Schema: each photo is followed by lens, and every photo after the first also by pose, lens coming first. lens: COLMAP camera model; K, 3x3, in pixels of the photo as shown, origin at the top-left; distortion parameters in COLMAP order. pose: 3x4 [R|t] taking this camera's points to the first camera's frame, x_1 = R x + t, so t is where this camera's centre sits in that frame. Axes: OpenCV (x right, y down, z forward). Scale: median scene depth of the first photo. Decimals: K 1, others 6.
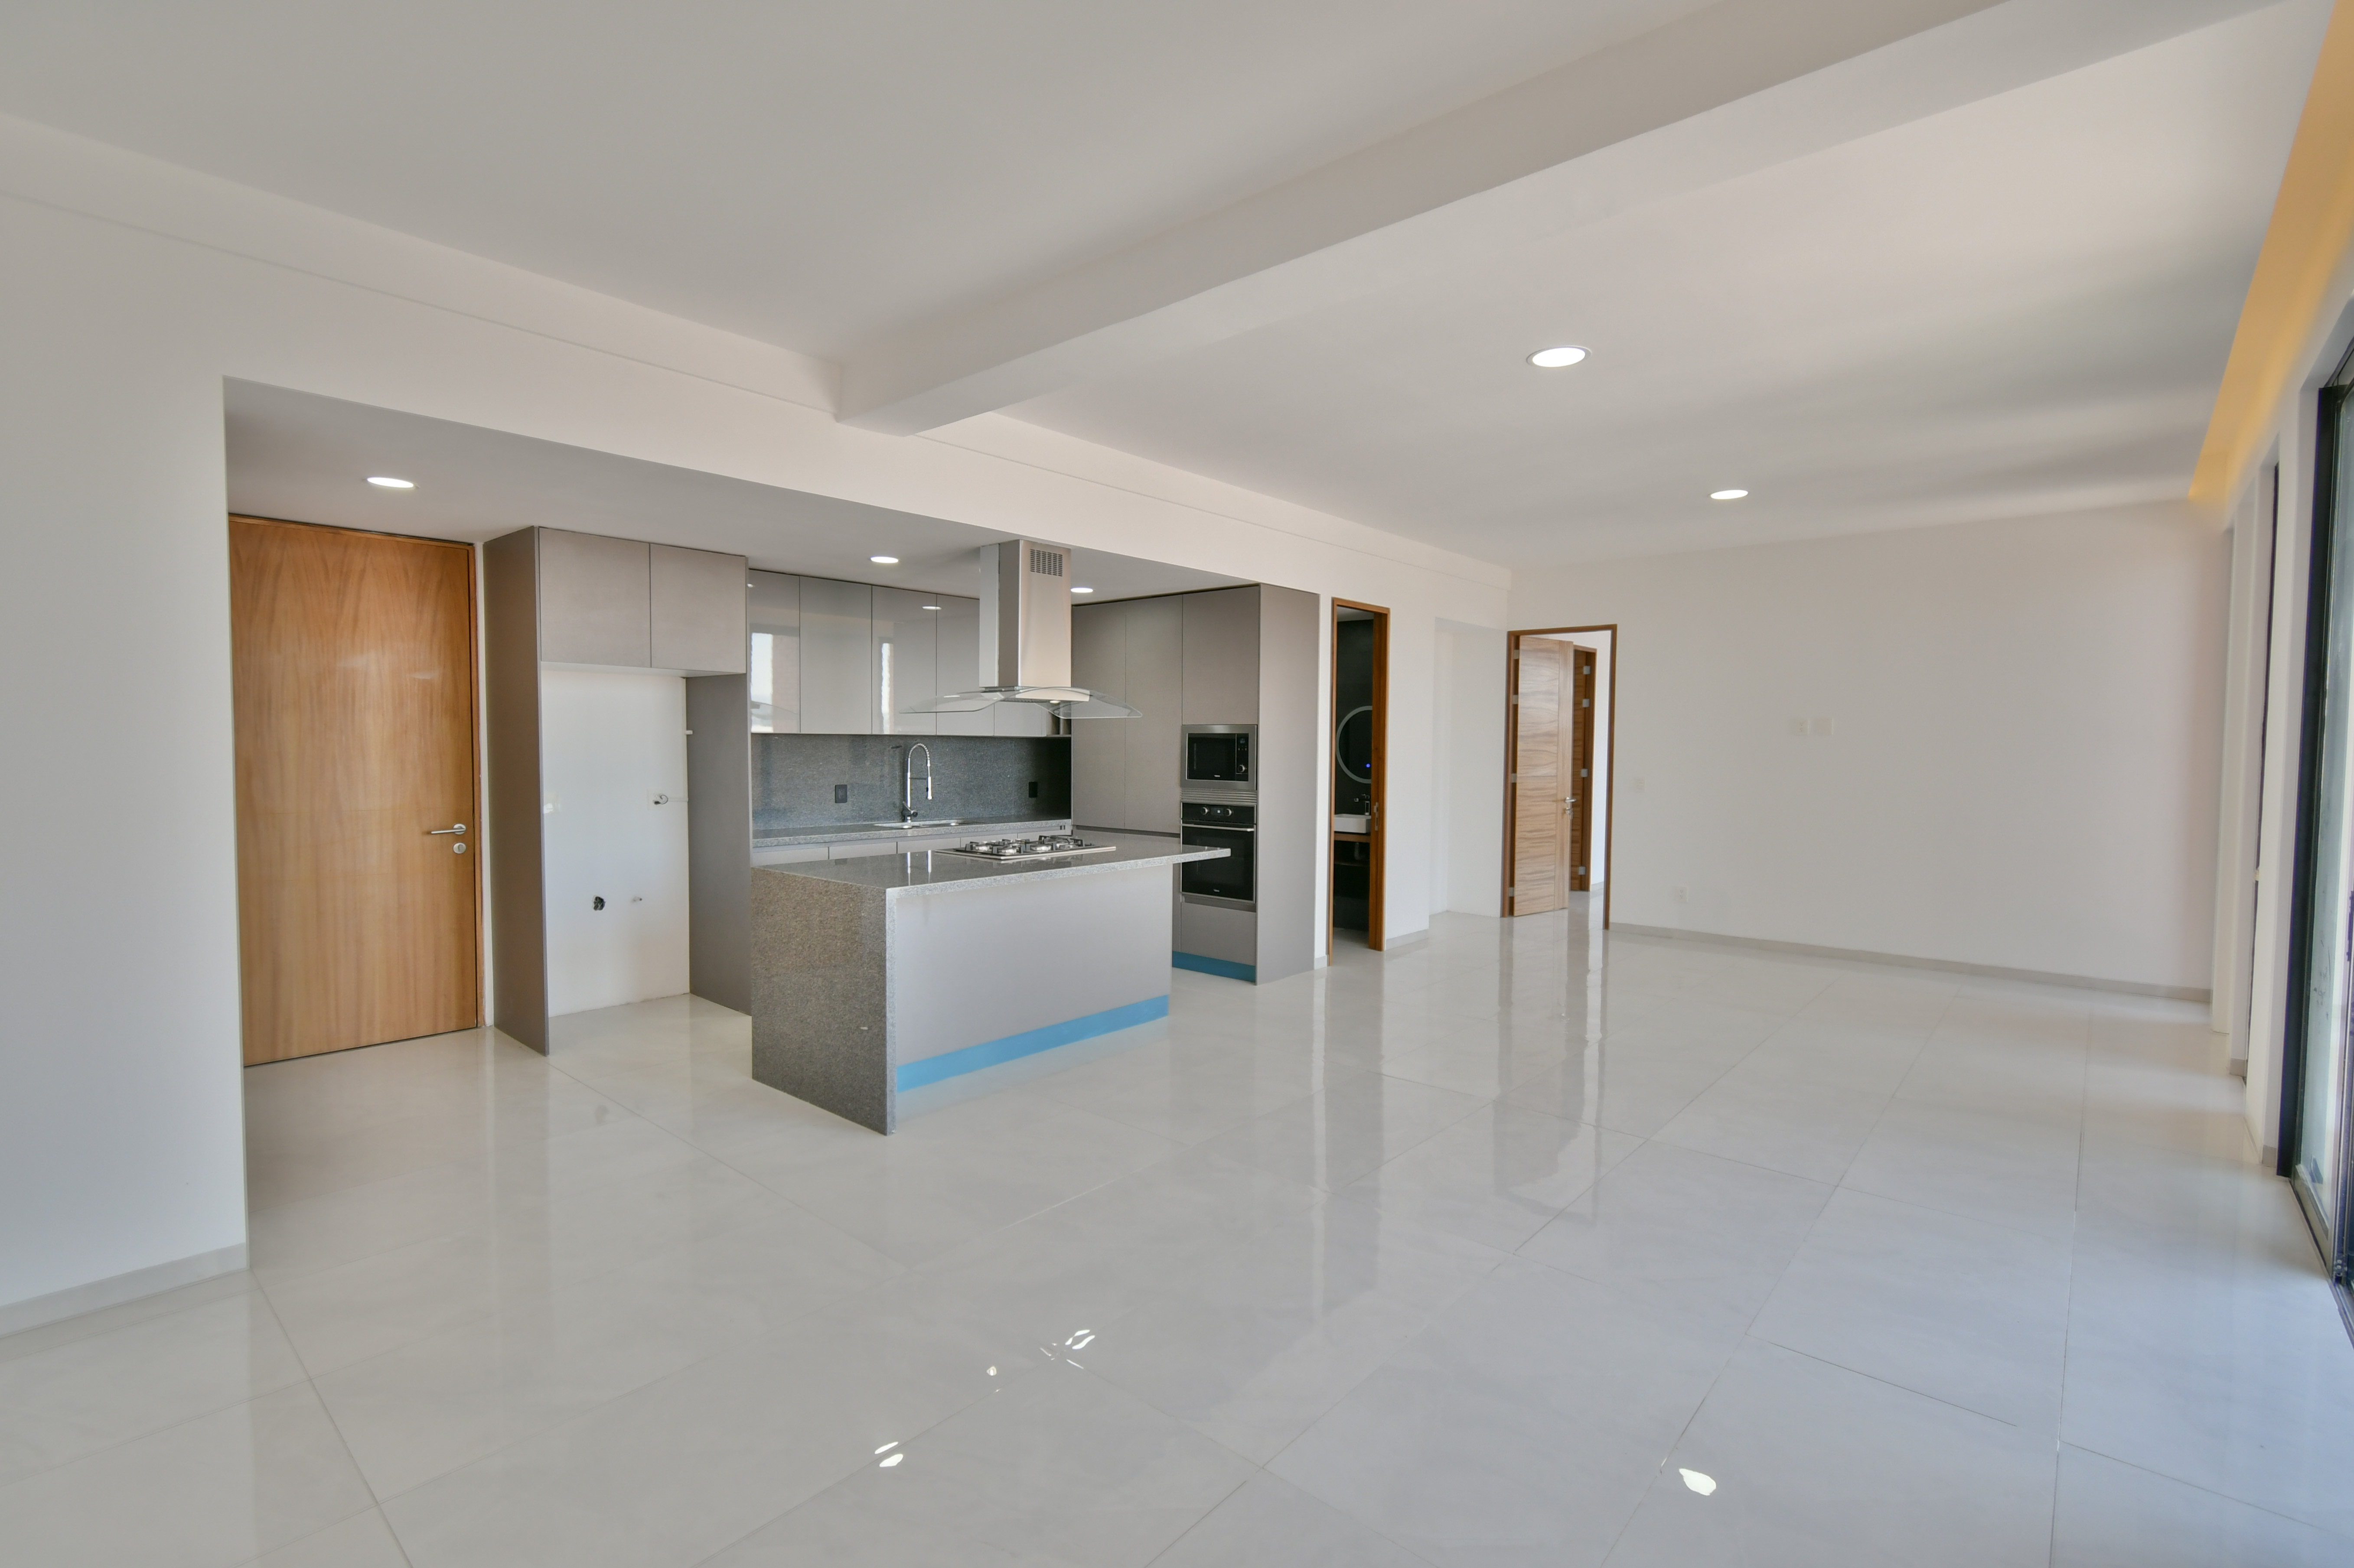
lens RADIAL K [[1062.6, 0, 1177.0], [0, 1062.6, 784.0], [0, 0, 1]] dist [0.002871, -0.000406]
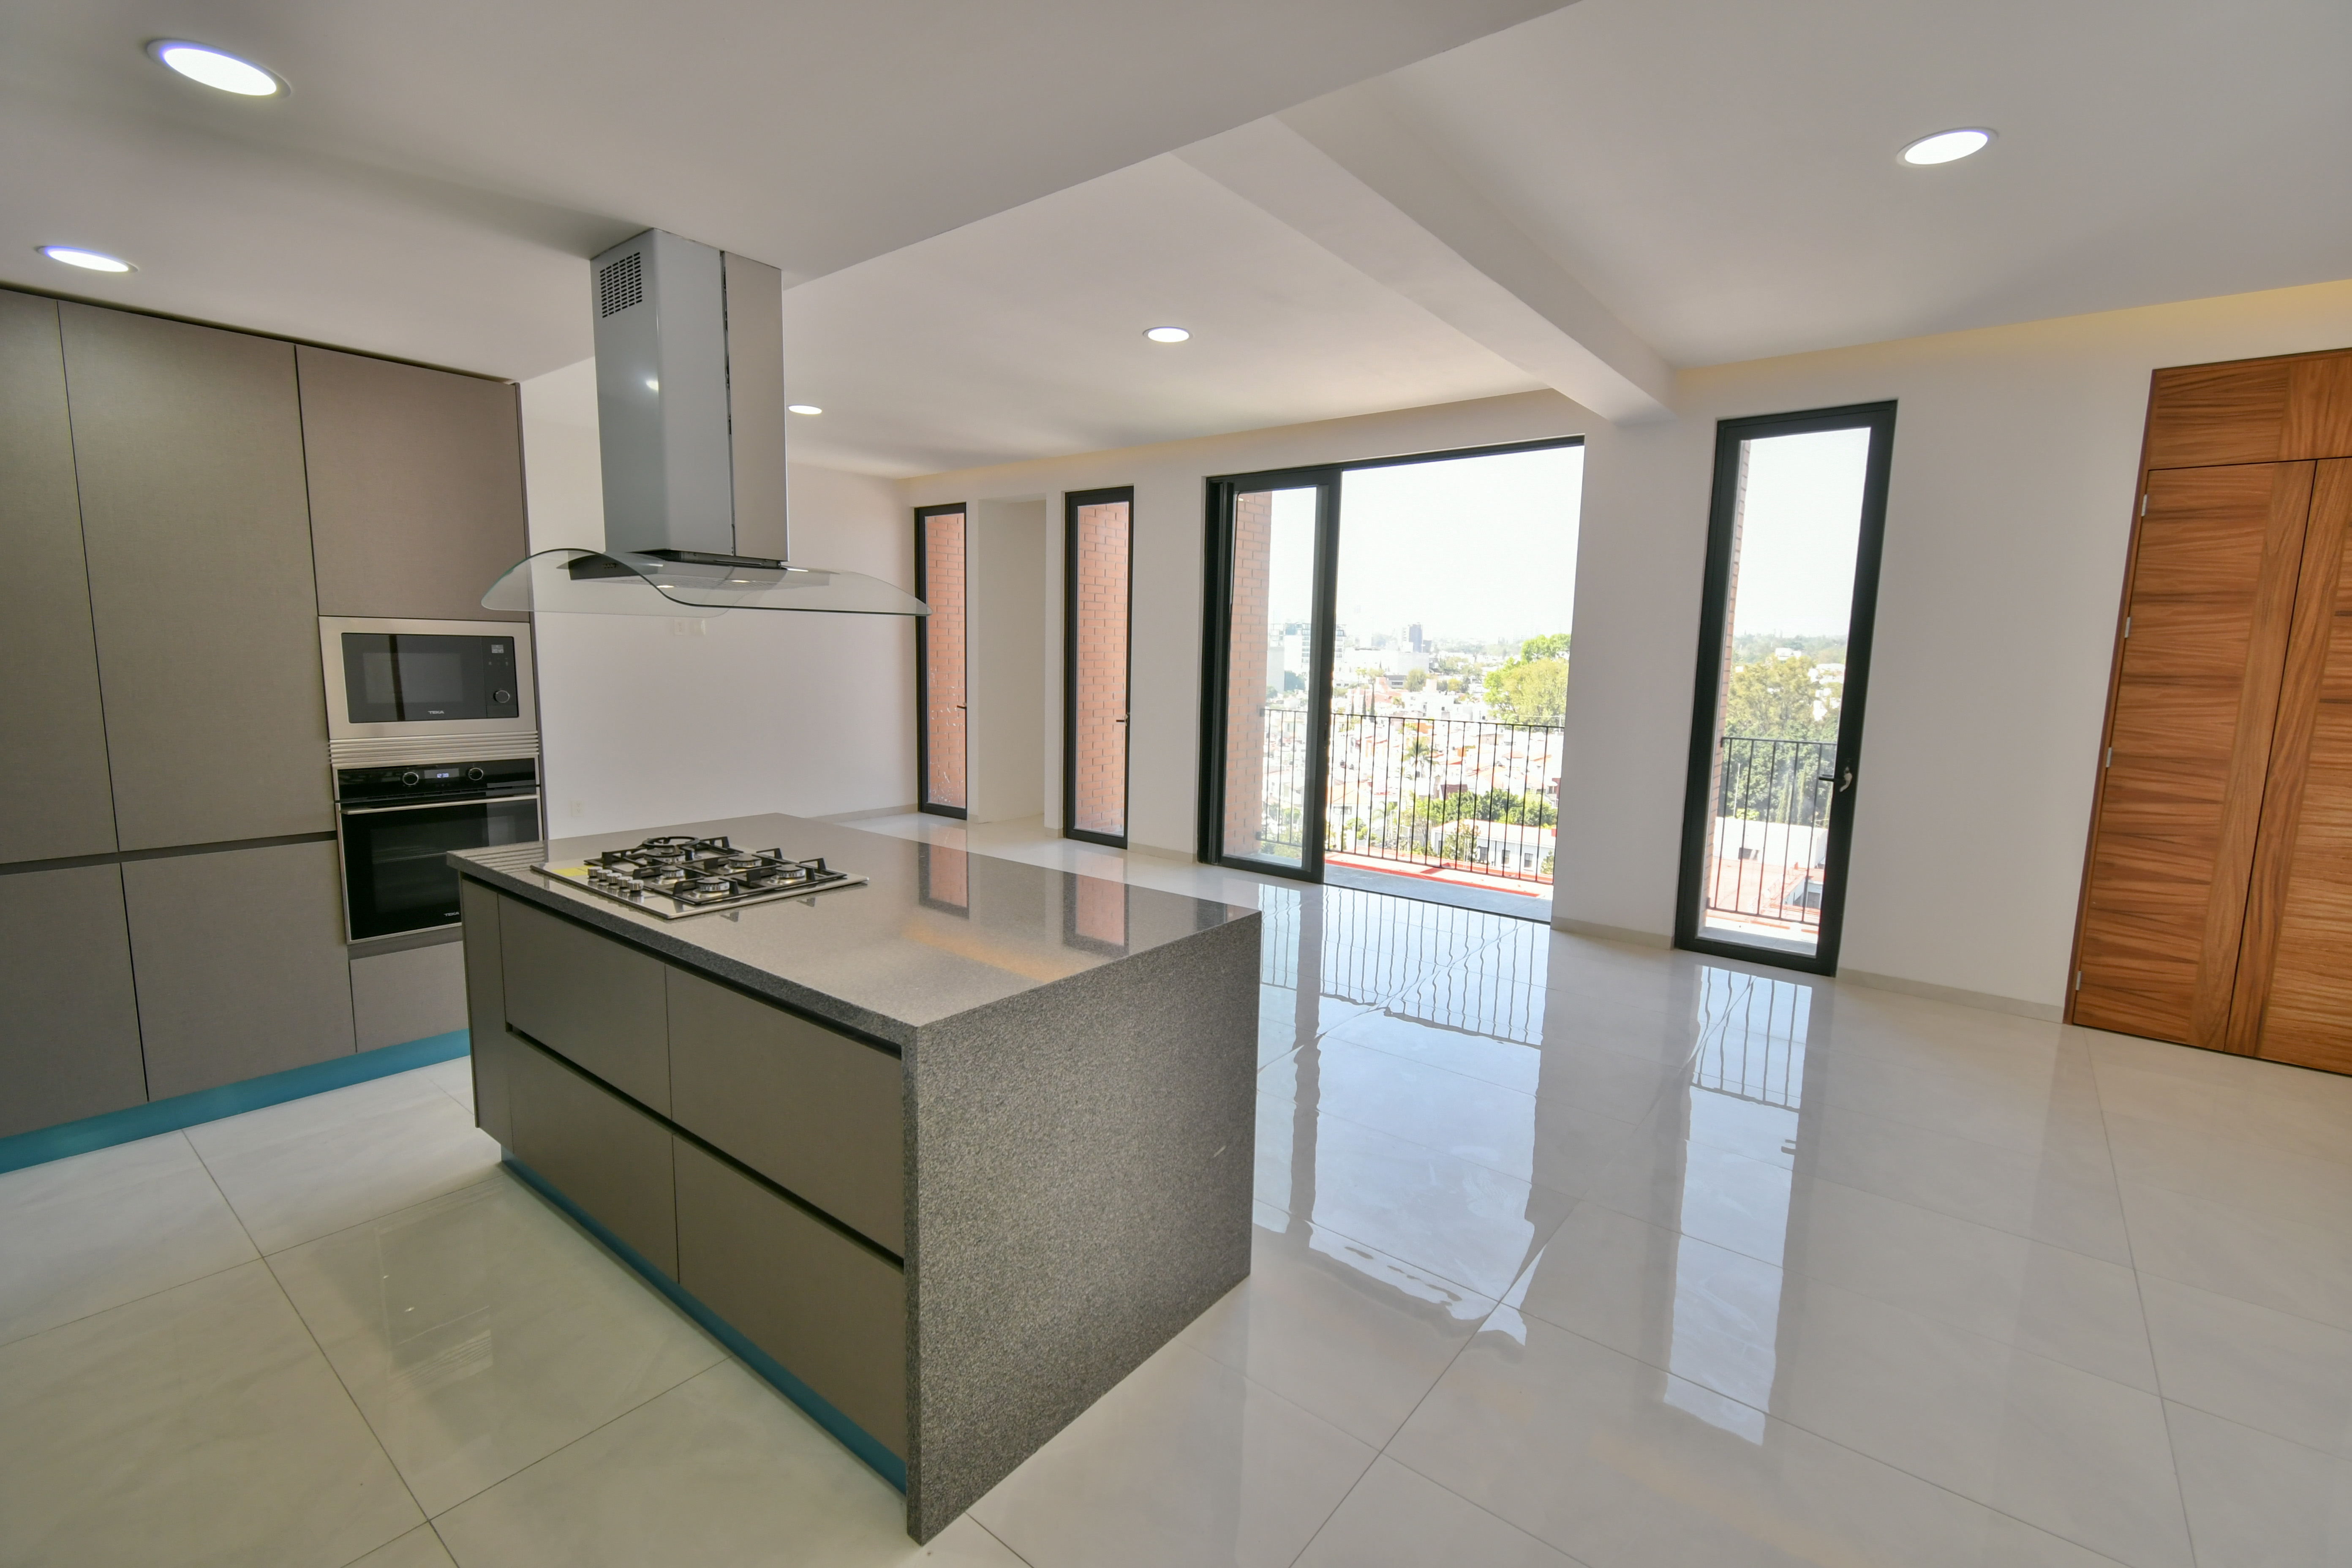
lens RADIAL K [[1038.4, 0, 1175.5], [0, 1038.4, 781.2], [0, 0, 1]] dist [-0.000844, -0.000148]
pose [[-0.053050, -0.135609, 0.989341, -0.566700], [0.017330, 0.990462, 0.136692, -0.042384], [-0.998441, 0.024397, -0.050194, 0.695207]]
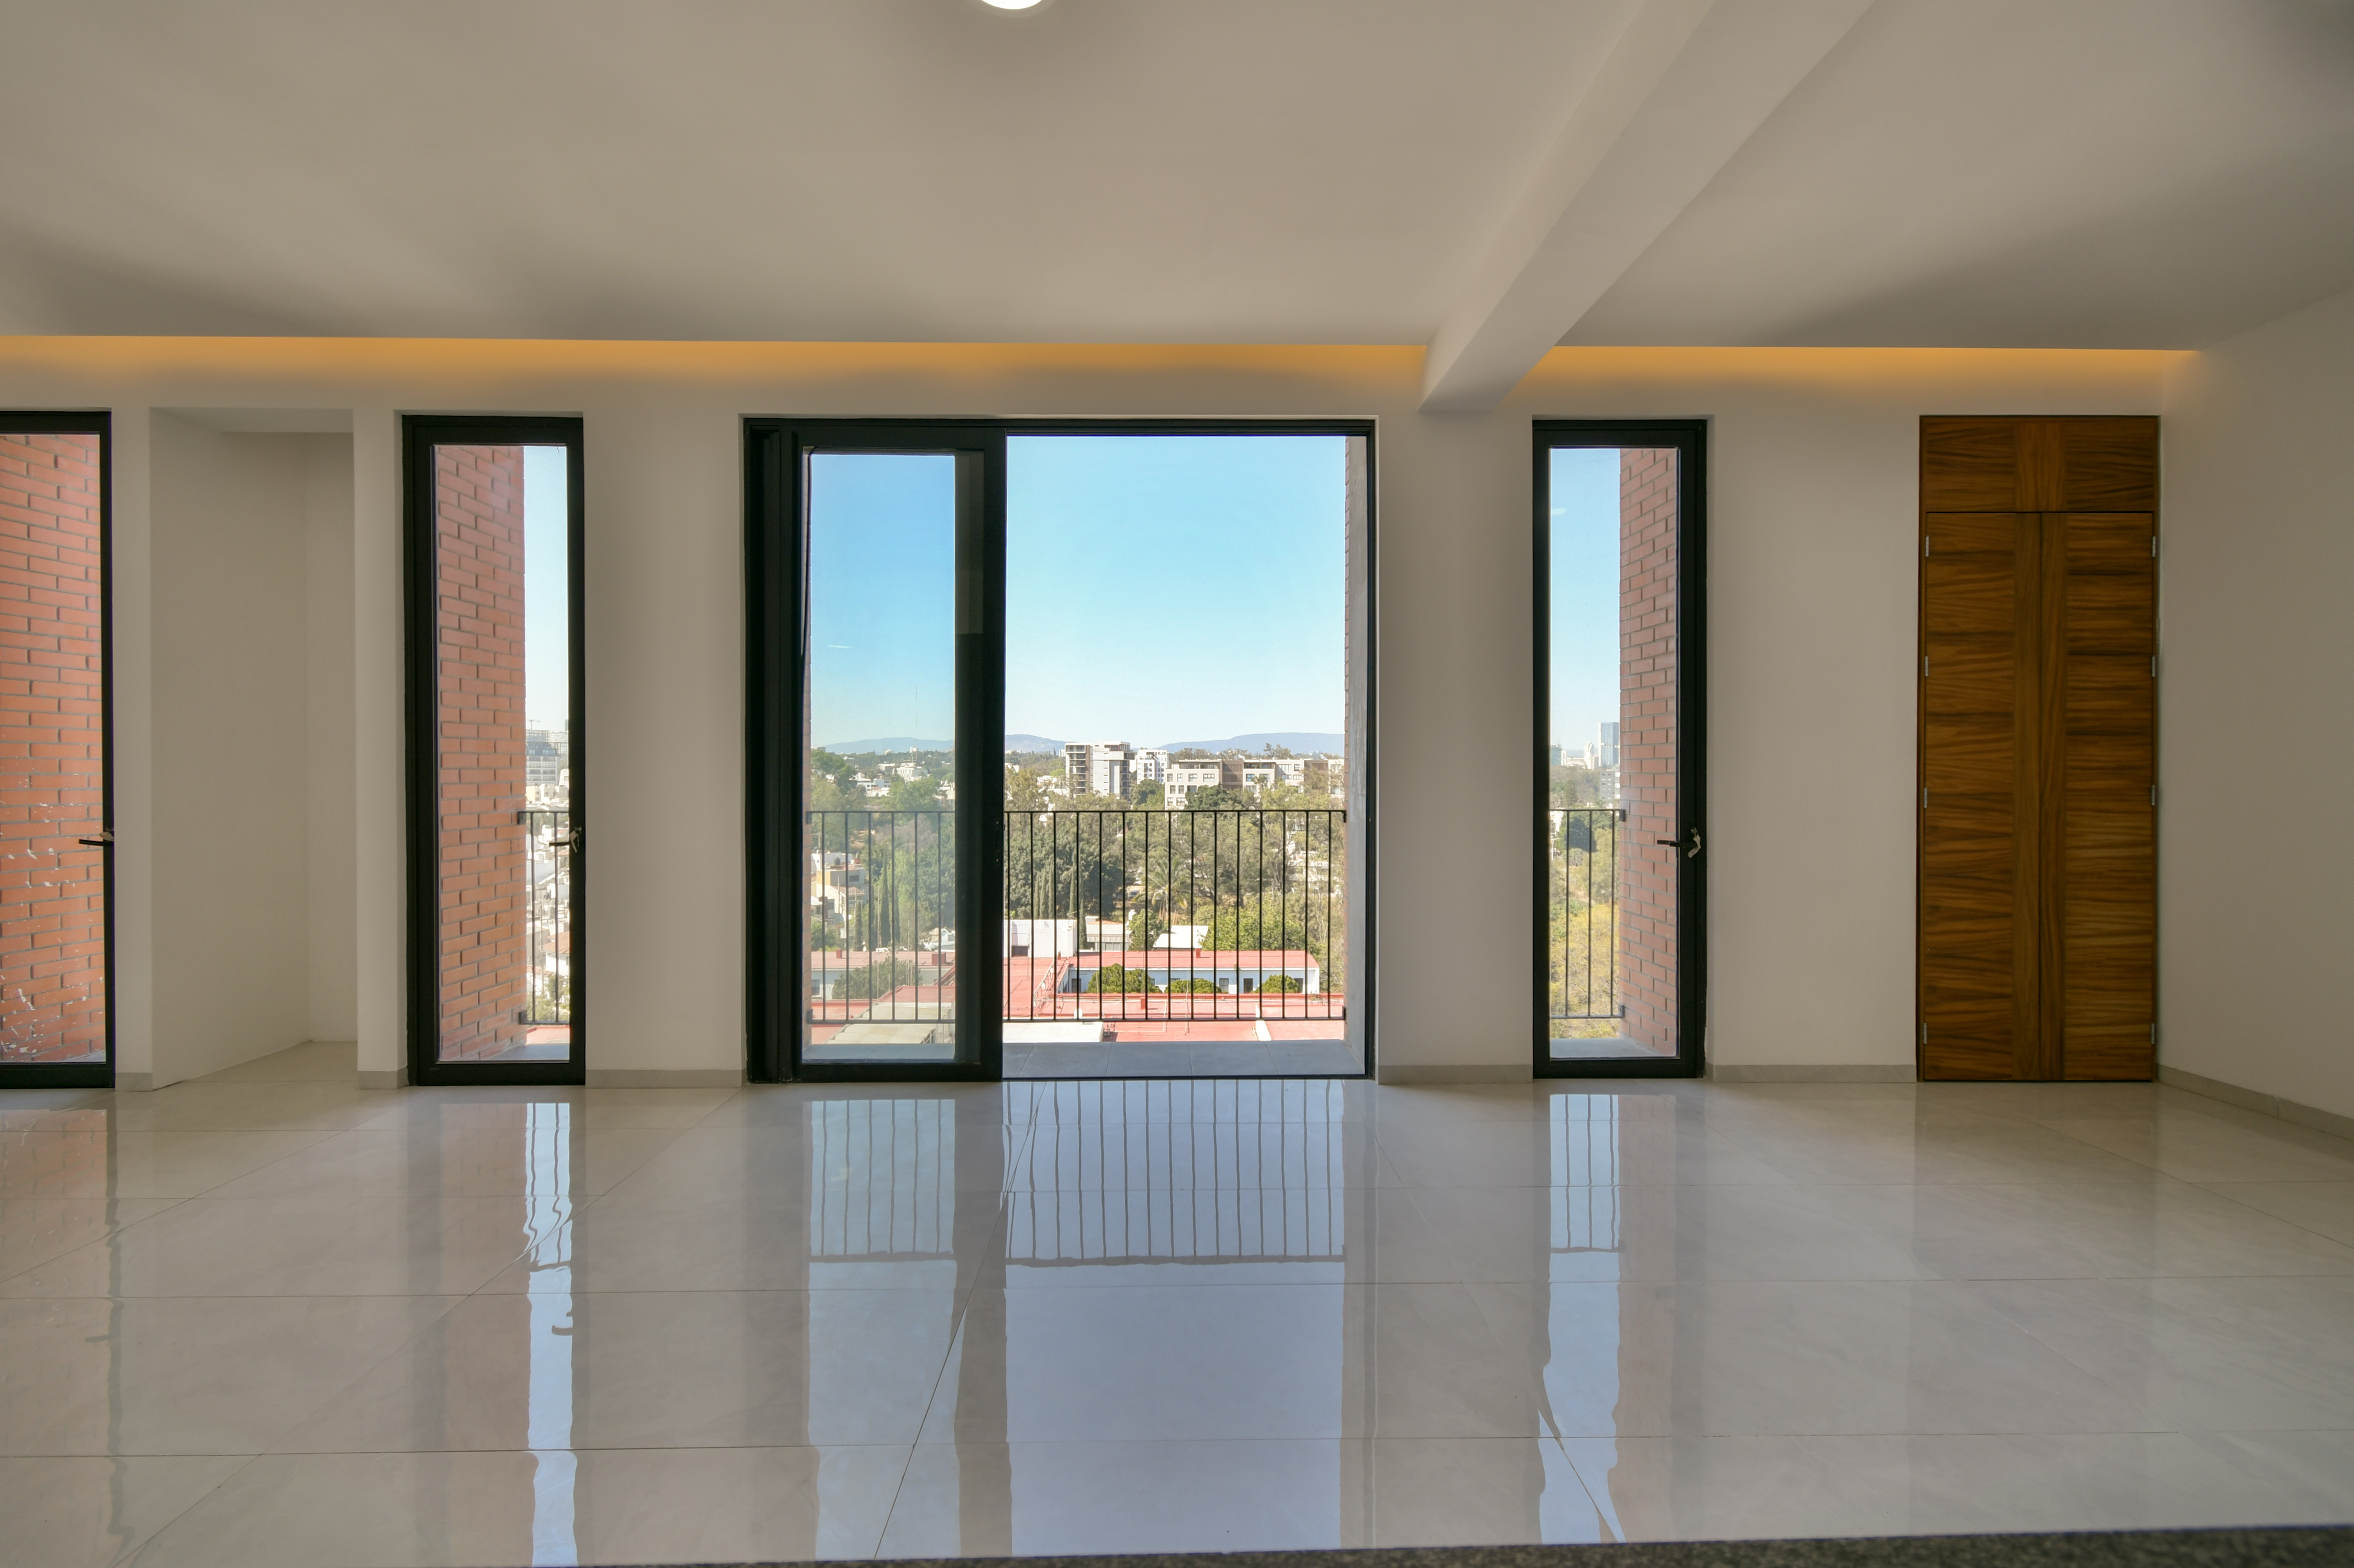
lens RADIAL K [[1062.6, 0, 1177.0], [0, 1062.6, 784.0], [0, 0, 1]] dist [0.002871, -0.000406]
pose [[-0.678593, -0.013743, 0.734386, -0.075723], [0.023675, 0.998896, 0.040570, -0.000331], [-0.734133, 0.044917, -0.677519, 0.871338]]
